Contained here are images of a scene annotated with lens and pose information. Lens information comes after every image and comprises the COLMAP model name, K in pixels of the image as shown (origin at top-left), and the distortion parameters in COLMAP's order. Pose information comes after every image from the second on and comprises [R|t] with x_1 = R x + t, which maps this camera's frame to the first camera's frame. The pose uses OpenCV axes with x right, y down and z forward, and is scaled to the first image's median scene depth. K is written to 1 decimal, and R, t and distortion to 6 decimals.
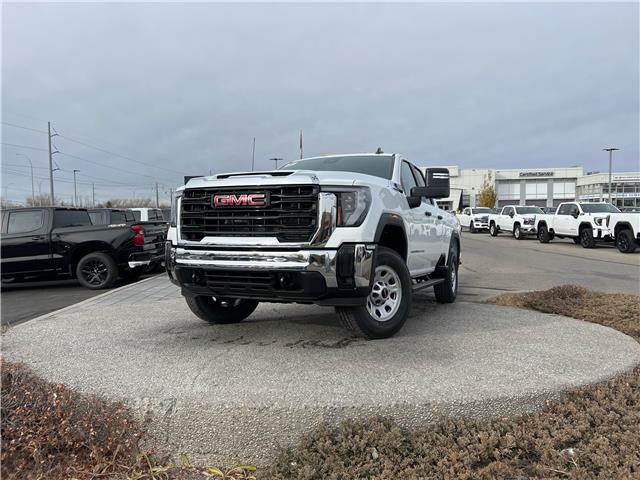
lens RADIAL K [[484.4, 0, 318.1], [0, 484.4, 240.0], [0, 0, 1]] dist [0.060917, -0.071150]
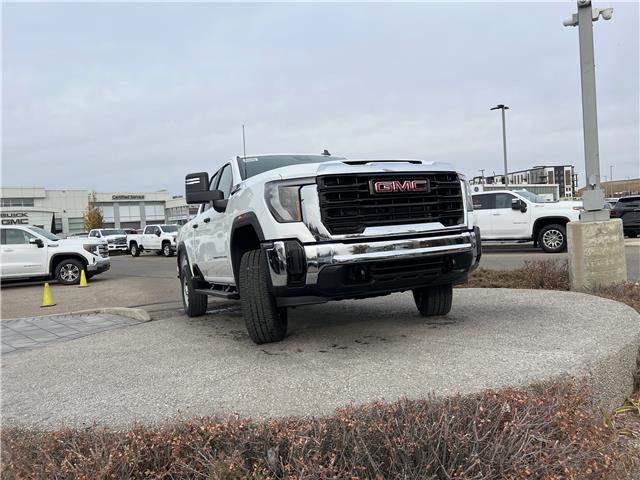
lens RADIAL K [[484.4, 0, 318.1], [0, 484.4, 240.0], [0, 0, 1]] dist [0.060917, -0.071150]
pose [[0.643662, -0.055498, 0.763295, -0.142602], [0.095548, 0.995391, -0.008199, 0.002199], [-0.759322, 0.078208, 0.645998, 0.071867]]
